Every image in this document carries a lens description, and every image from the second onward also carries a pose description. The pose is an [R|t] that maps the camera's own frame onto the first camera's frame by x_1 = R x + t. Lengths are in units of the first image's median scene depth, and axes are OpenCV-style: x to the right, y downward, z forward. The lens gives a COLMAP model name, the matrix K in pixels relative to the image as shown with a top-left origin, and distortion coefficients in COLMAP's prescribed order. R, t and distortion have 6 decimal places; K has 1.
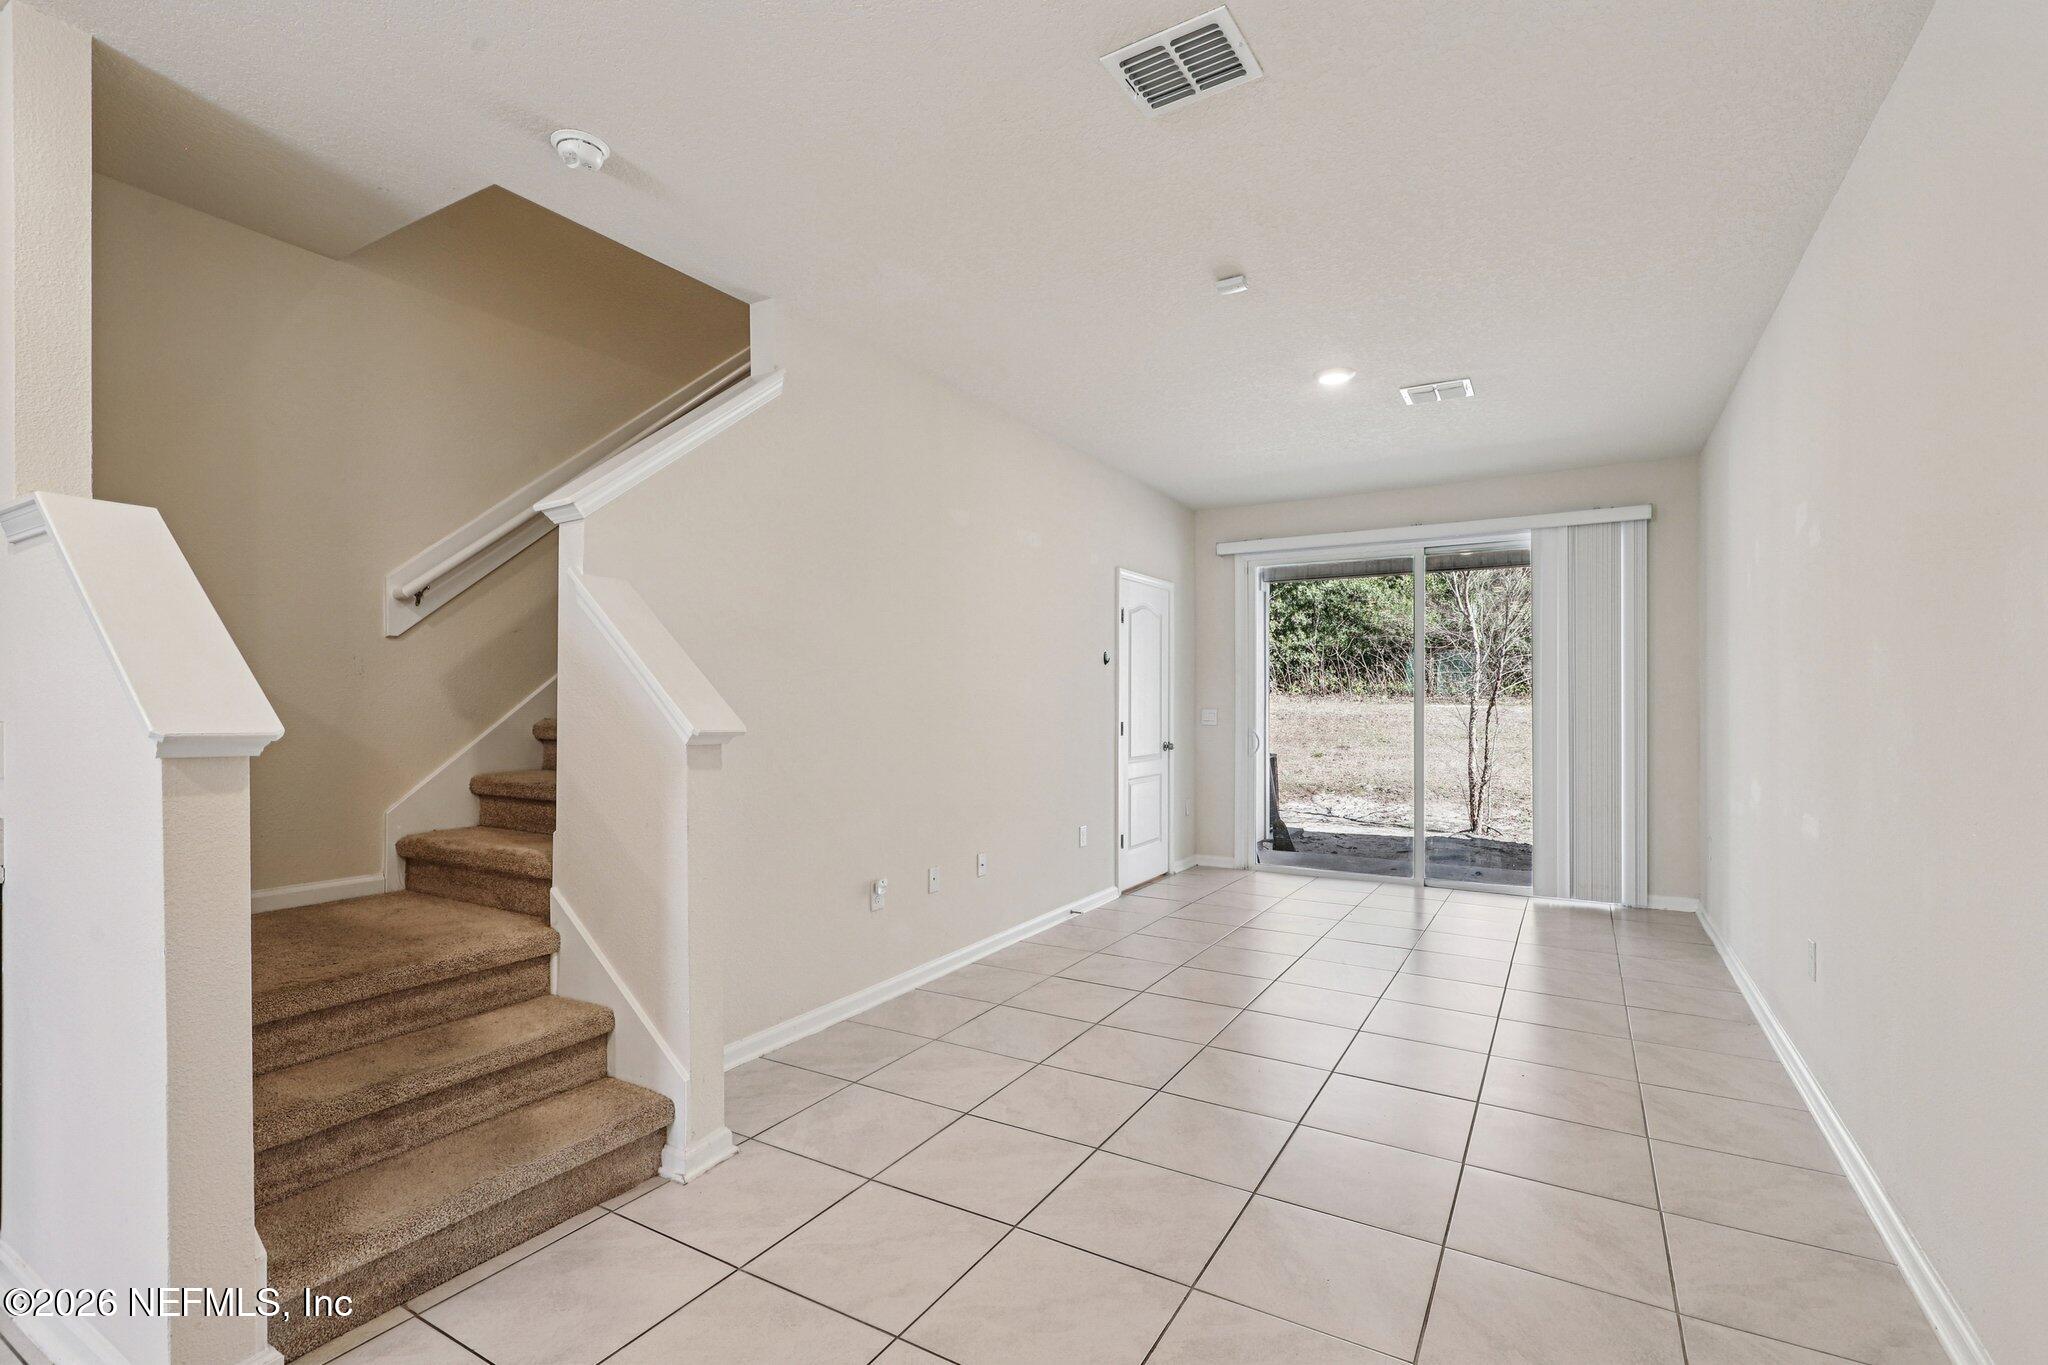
lens RADIAL K [[923.2, 0, 1040.4], [0, 923.2, 694.9], [0, 0, 1]] dist [0.000340, -0.001178]
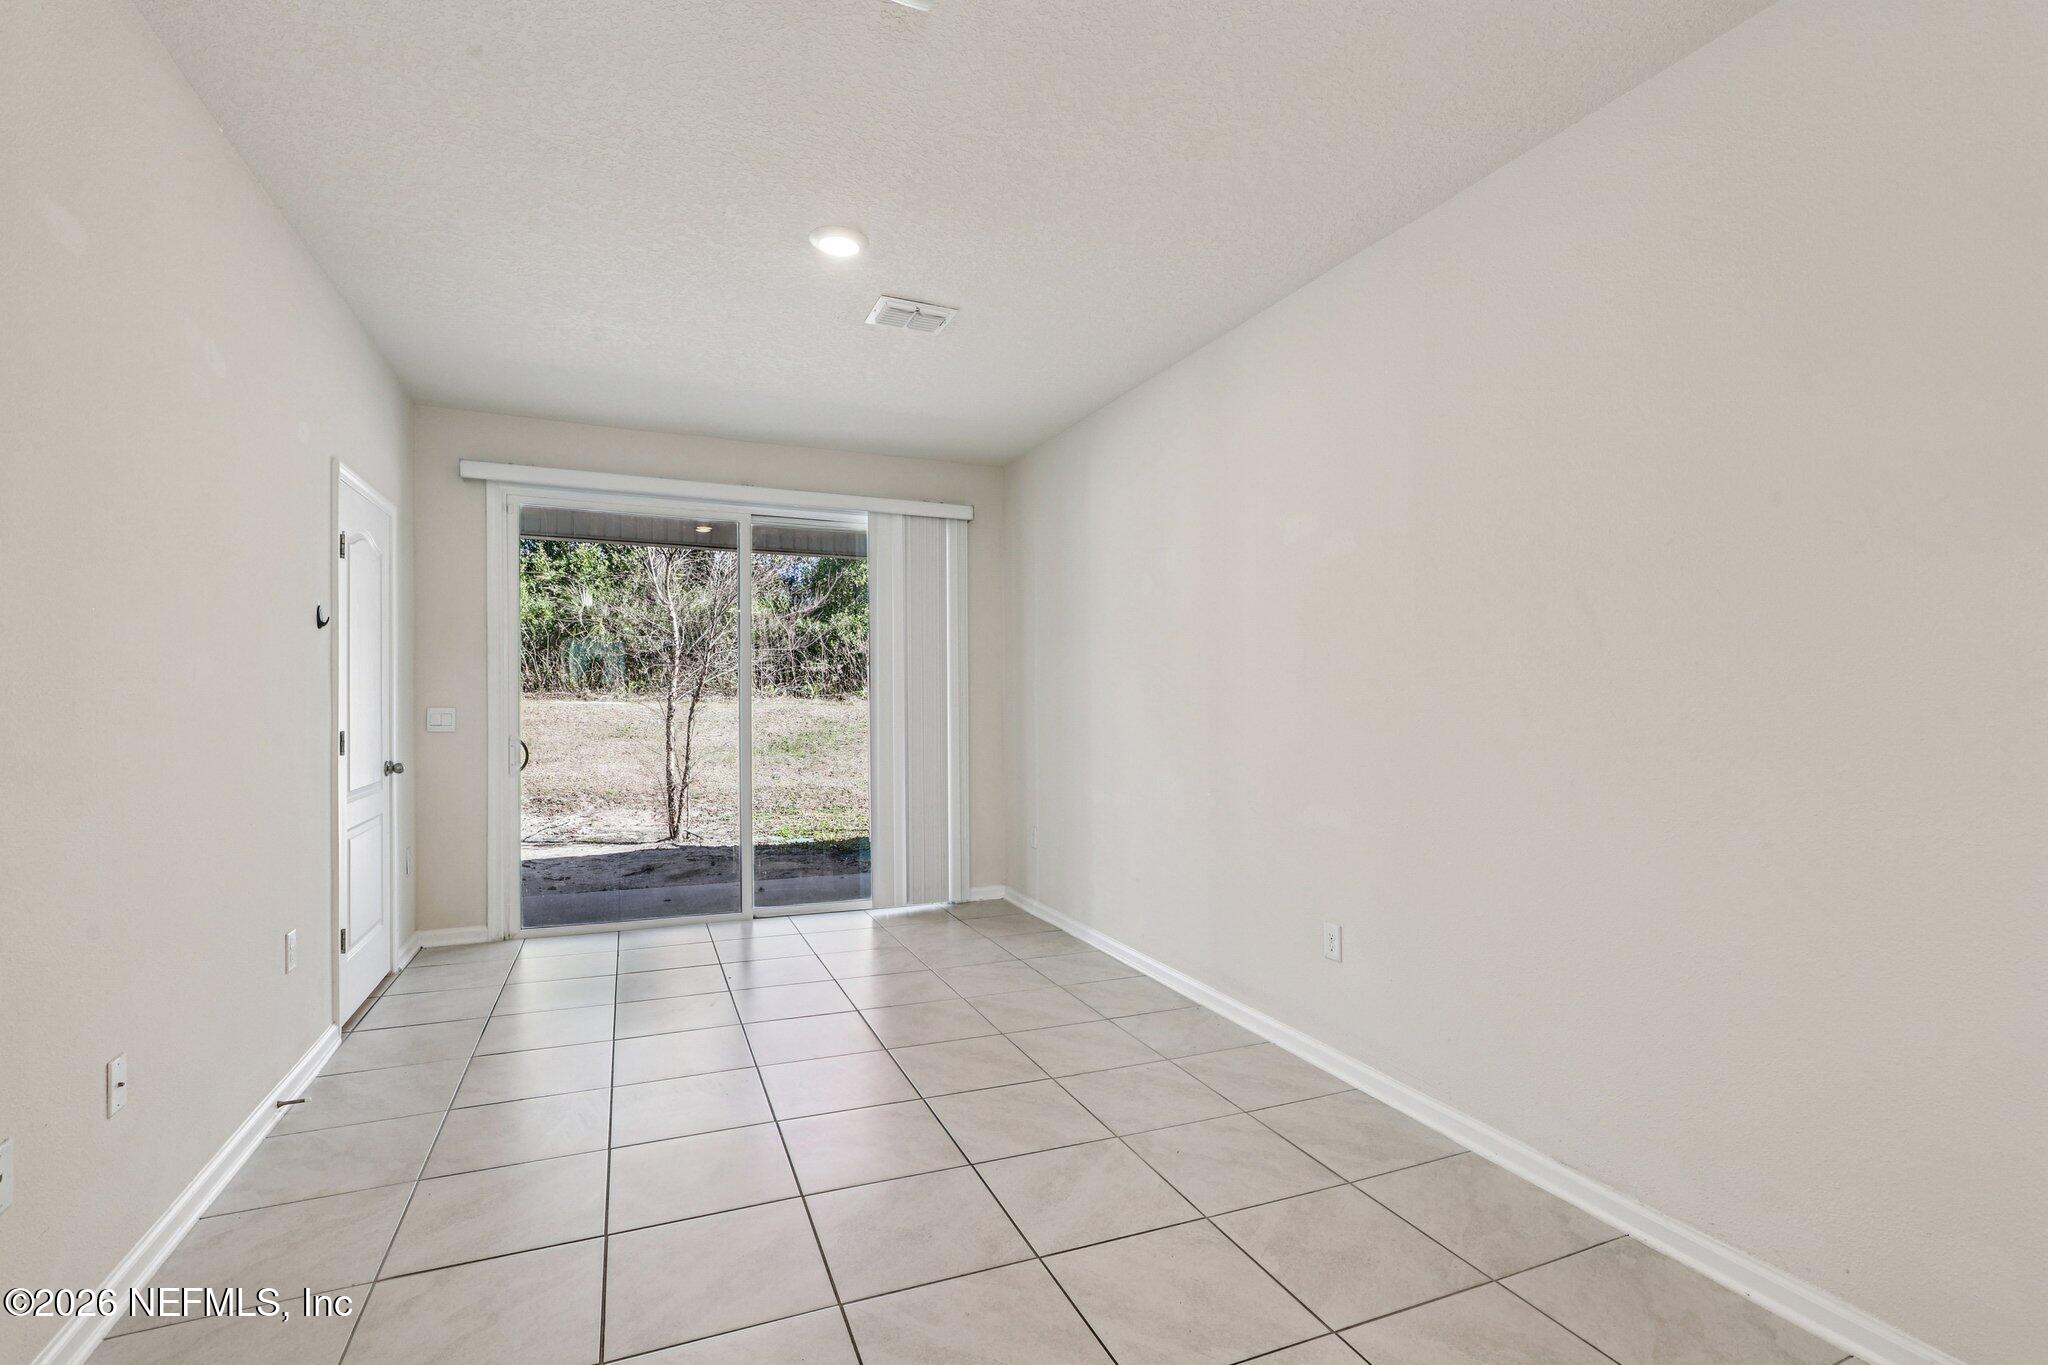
lens RADIAL K [[923.2, 0, 1010.2], [0, 923.2, 688.9], [0, 0, 1]] dist [0.000340, -0.001178]
pose [[0.601342, 0.011455, 0.798910, -0.118863], [-0.009870, 0.999927, -0.006907, 0.002973], [-0.798931, -0.003732, 0.601411, 0.324477]]
